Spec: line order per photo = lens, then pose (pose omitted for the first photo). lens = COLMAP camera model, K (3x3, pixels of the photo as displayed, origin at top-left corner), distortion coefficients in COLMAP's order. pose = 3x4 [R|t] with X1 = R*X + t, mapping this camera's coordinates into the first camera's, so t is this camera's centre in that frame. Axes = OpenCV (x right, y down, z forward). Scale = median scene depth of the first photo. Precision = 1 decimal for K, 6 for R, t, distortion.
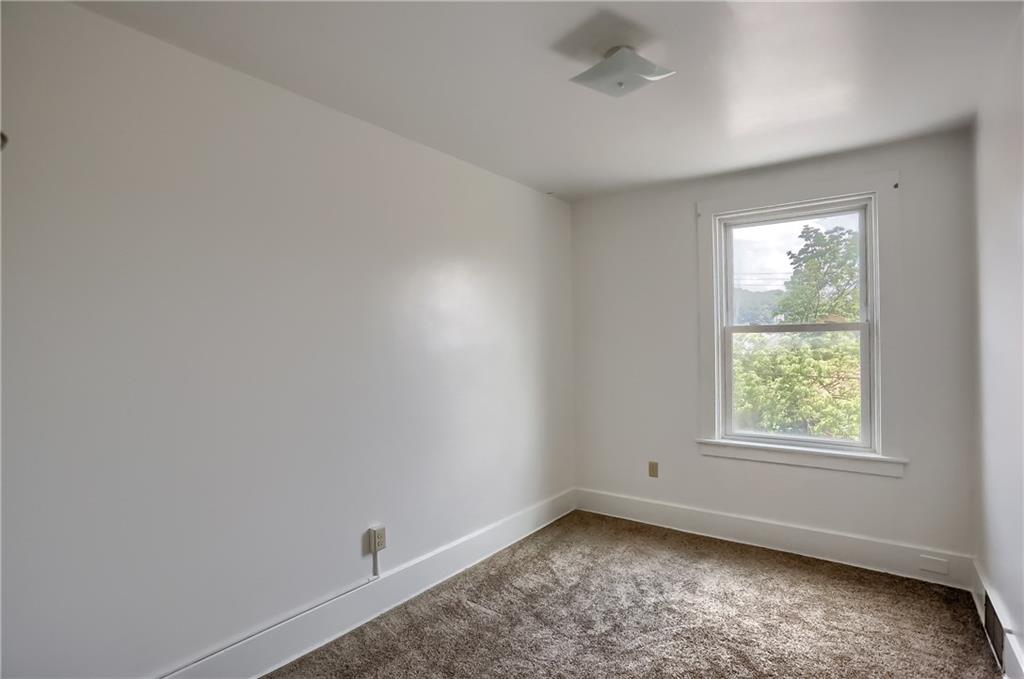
lens RADIAL K [[543.8, 0, 510.5], [0, 543.8, 336.2], [0, 0, 1]] dist [0.005294, 0.000388]
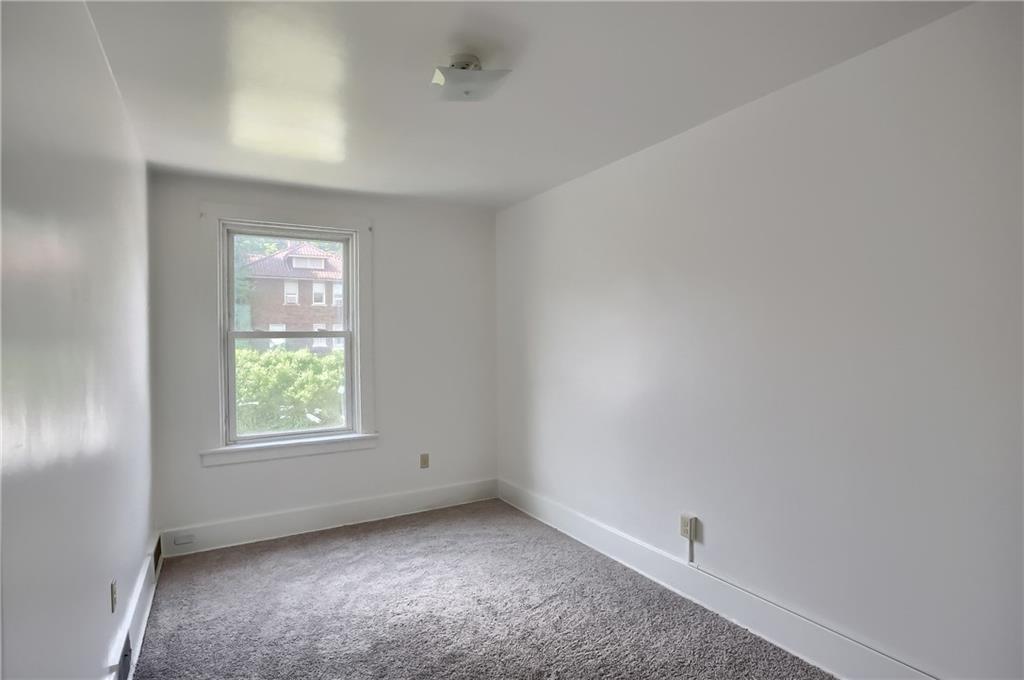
lens RADIAL K [[496.1, 0, 511.6], [0, 496.1, 341.5], [0, 0, 1]] dist [-0.004383, -0.000157]
pose [[0.435544, 0.002880, 0.900163, -0.225648], [0.000735, 0.999993, -0.003555, 0.002586], [-0.900167, 0.002210, 0.435539, 0.160265]]
